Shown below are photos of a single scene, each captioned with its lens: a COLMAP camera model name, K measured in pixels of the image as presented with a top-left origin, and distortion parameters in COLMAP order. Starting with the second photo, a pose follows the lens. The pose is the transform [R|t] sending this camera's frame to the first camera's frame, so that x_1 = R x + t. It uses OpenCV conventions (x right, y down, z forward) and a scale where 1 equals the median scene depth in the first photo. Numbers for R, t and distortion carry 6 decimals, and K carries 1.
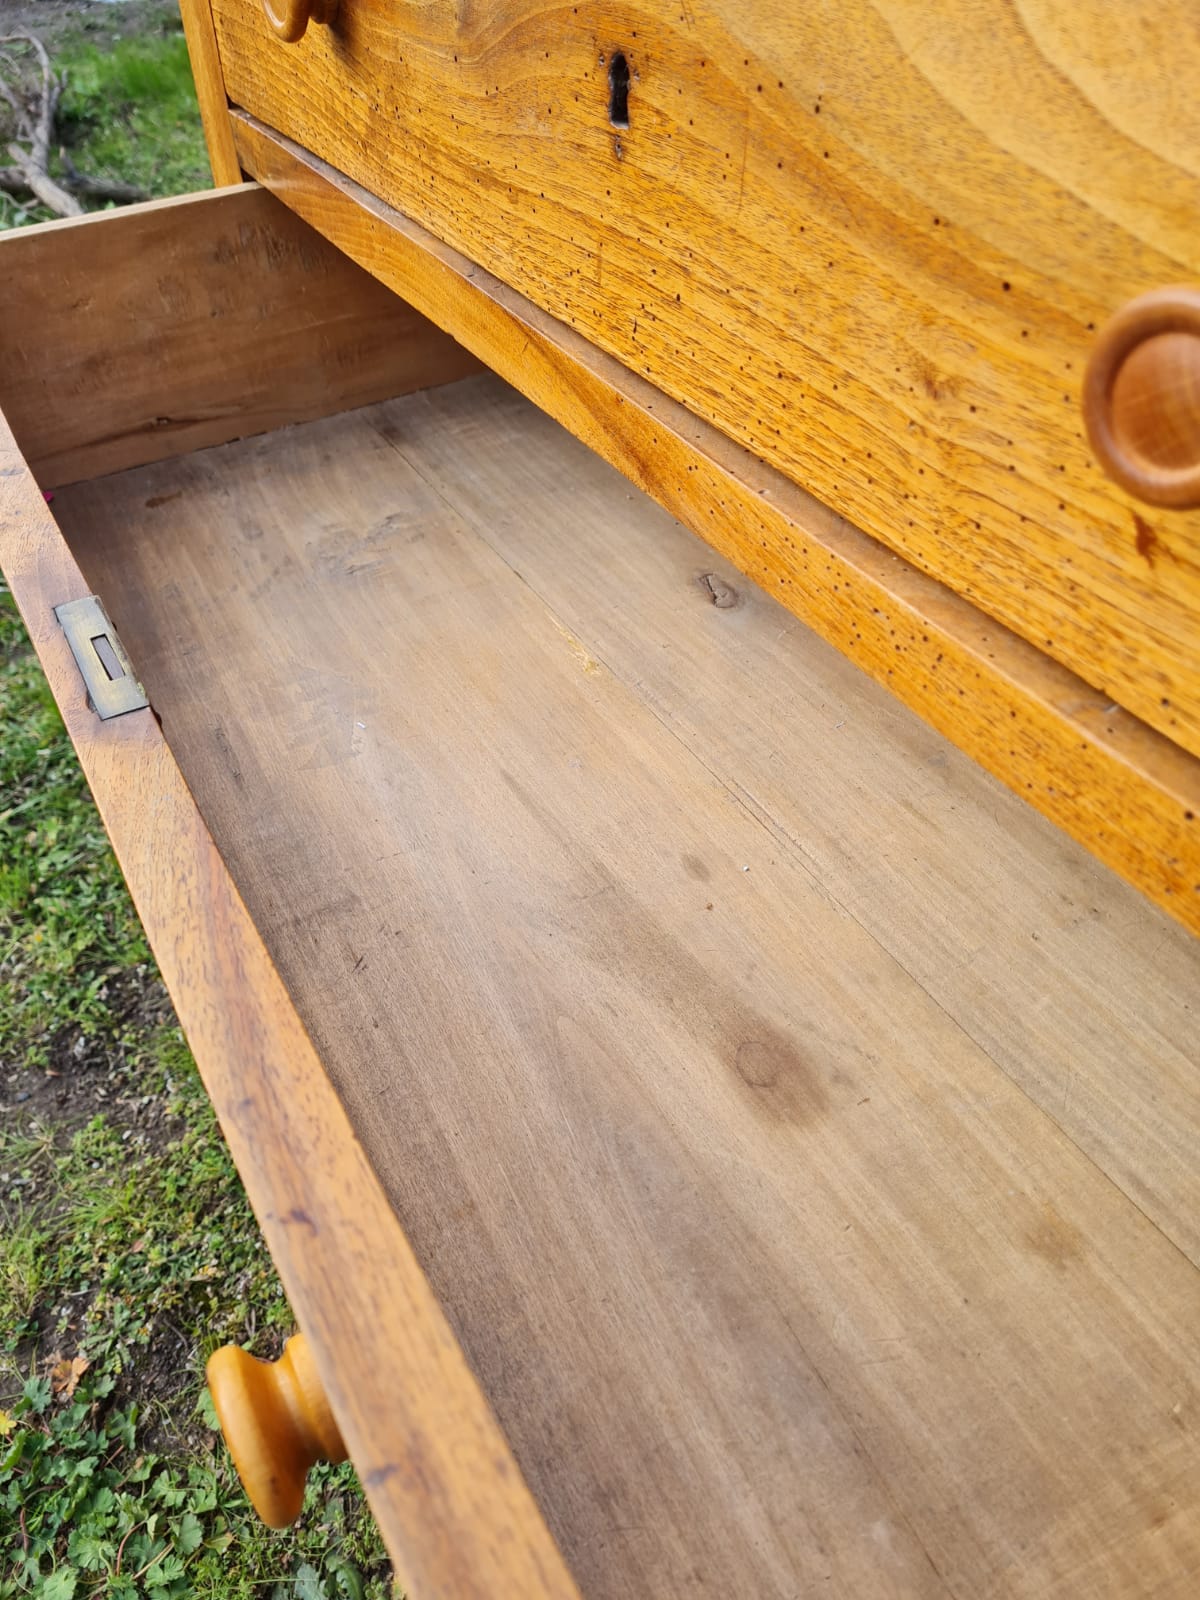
lens RADIAL K [[1214.1, 0, 601.5], [0, 1214.1, 783.1], [0, 0, 1]] dist [0.049882, -0.048525]
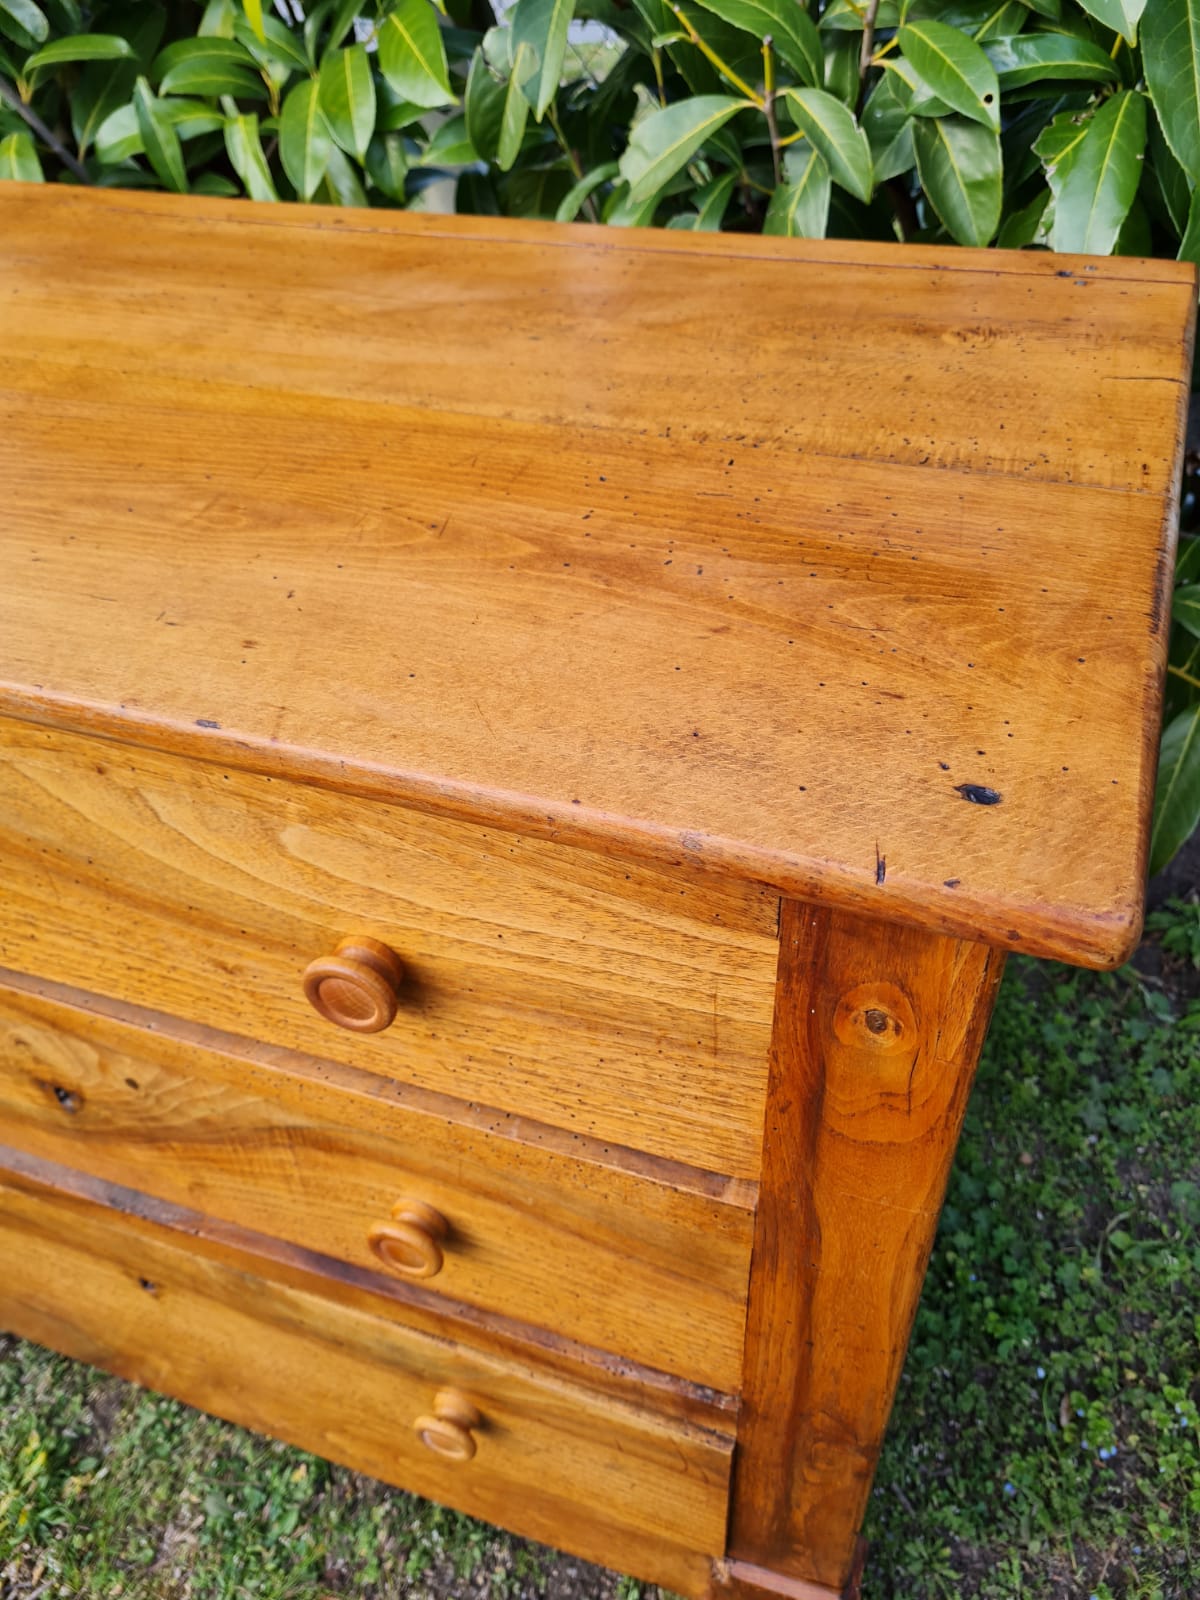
lens RADIAL K [[1212.0, 0, 600.0], [0, 1212.0, 800.0], [0, 0, 1]] dist [0.012191, -0.004281]
pose [[0.773820, -0.430350, 0.464760, -0.024436], [0.450403, 0.889756, 0.073967, -0.389466], [-0.445355, 0.152092, 0.882342, -0.773241]]
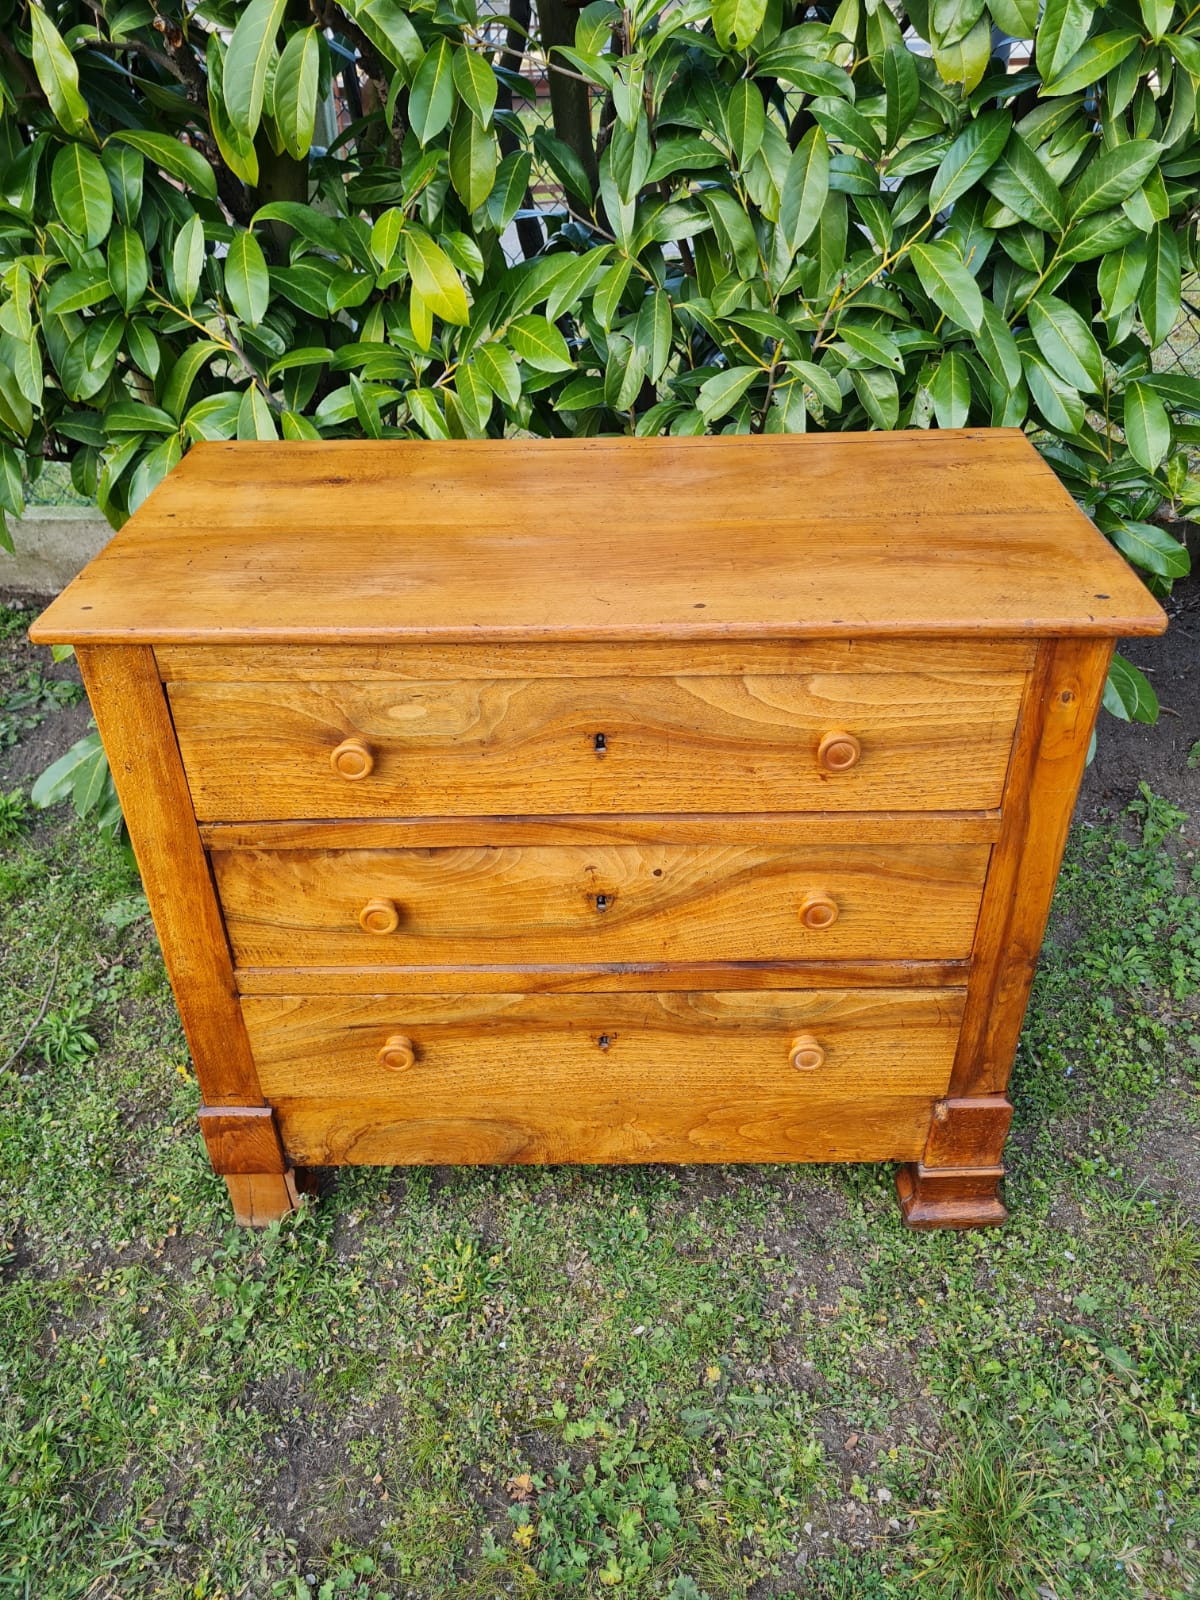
lens RADIAL K [[1171.9, 0, 589.4], [0, 1171.9, 805.3], [0, 0, 1]] dist [0.049768, -0.035649]
pose [[0.522410, -0.484090, 0.701958, -2.445733], [0.590102, 0.799495, 0.112190, -0.878329], [-0.615522, 0.355618, 0.703327, -1.167441]]
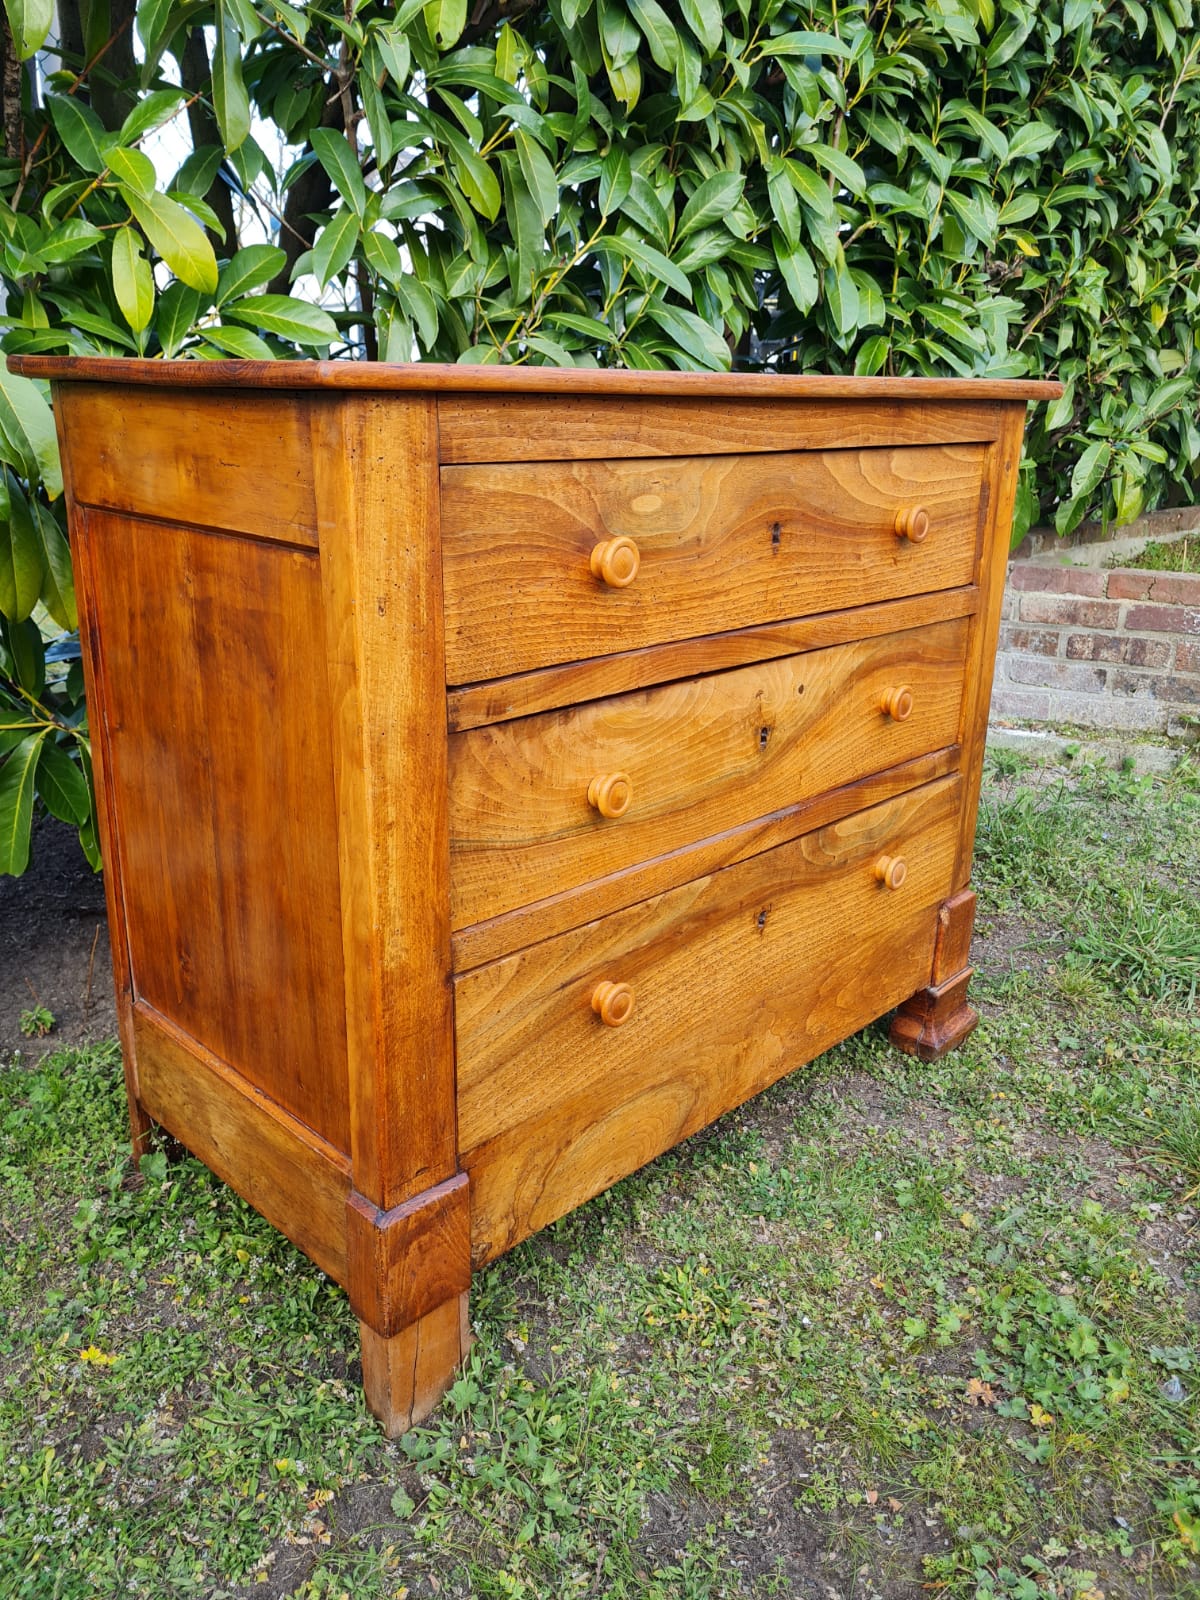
lens RADIAL K [[1191.4, 0, 600.0], [0, 1191.4, 800.0], [0, 0, 1]] dist [0.049257, 0.000370]
pose [[-0.246439, -0.316093, 0.916162, -3.141819], [0.635675, 0.660848, 0.398996, -1.796406], [-0.731563, 0.680710, 0.038074, 1.864557]]
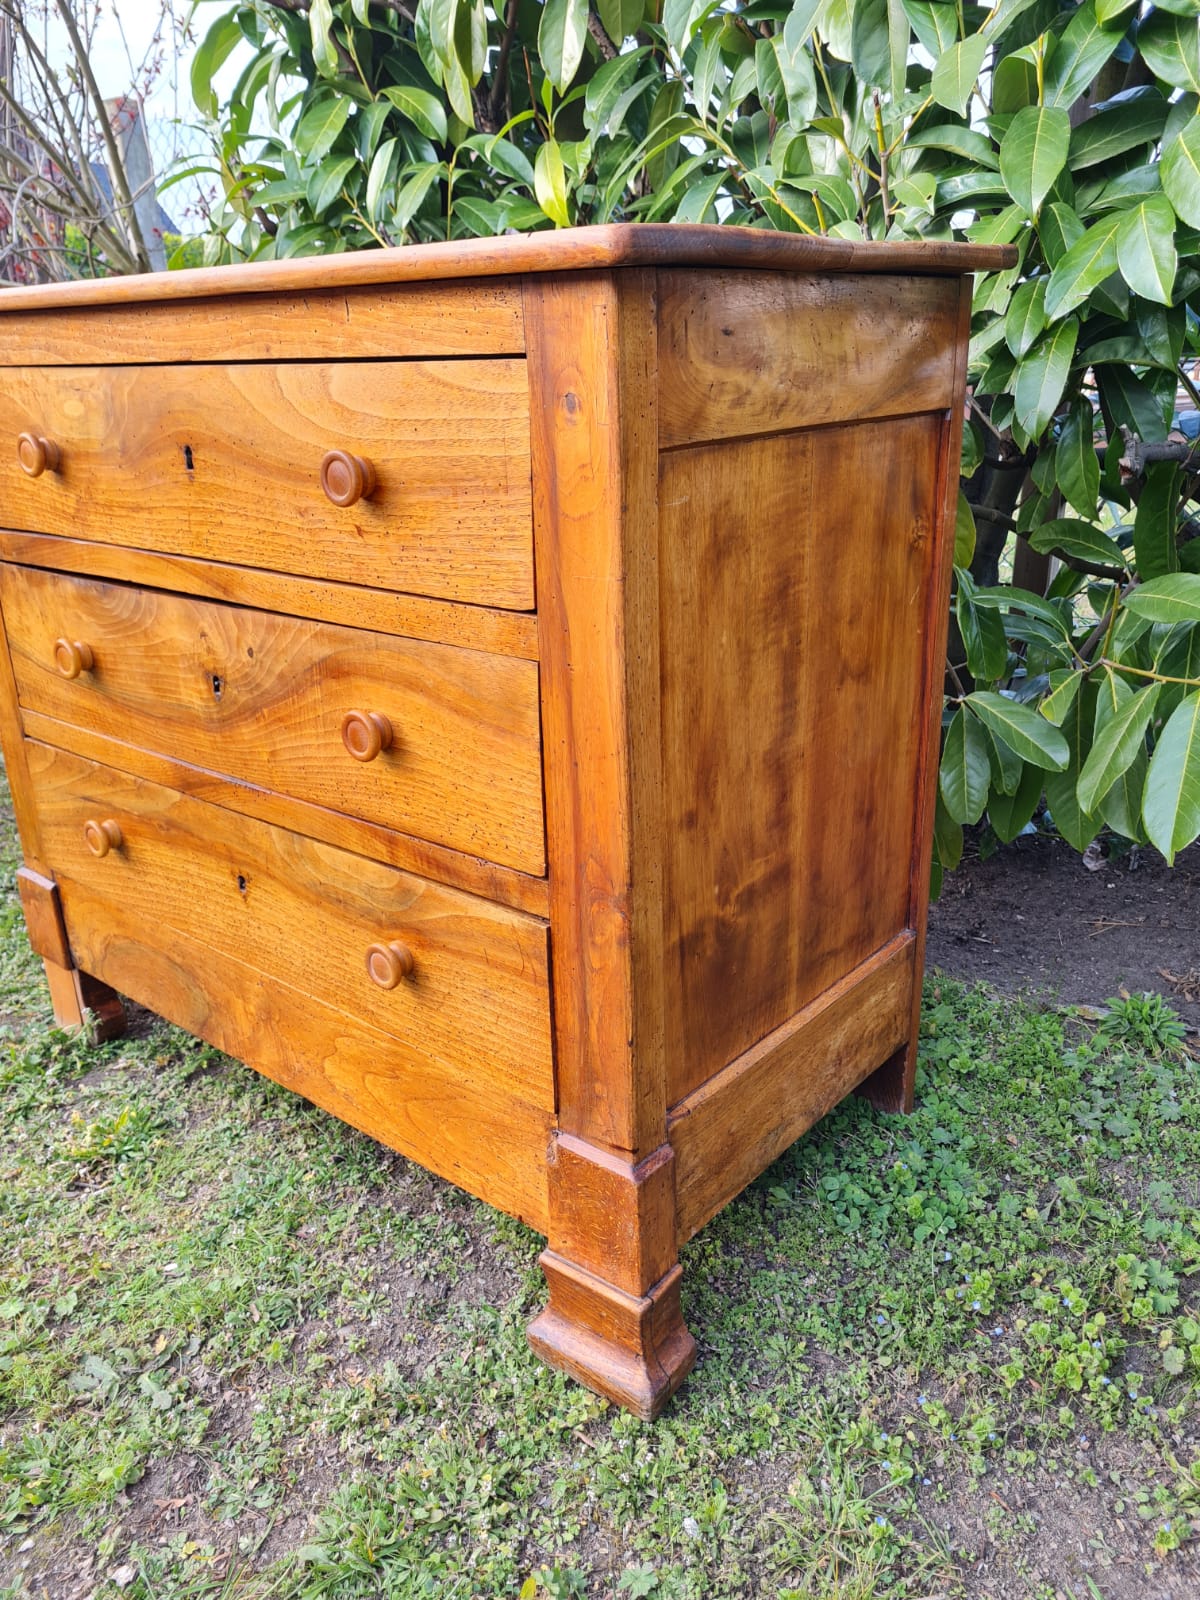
lens RADIAL K [[1201.3, 0, 645.0], [0, 1201.3, 804.1], [0, 0, 1]] dist [-0.057995, 0.131117]
pose [[0.939291, -0.129548, 0.317726, 0.028621], [0.241632, 0.907178, -0.344444, 1.465032], [-0.243612, 0.400306, 0.883407, -1.460621]]
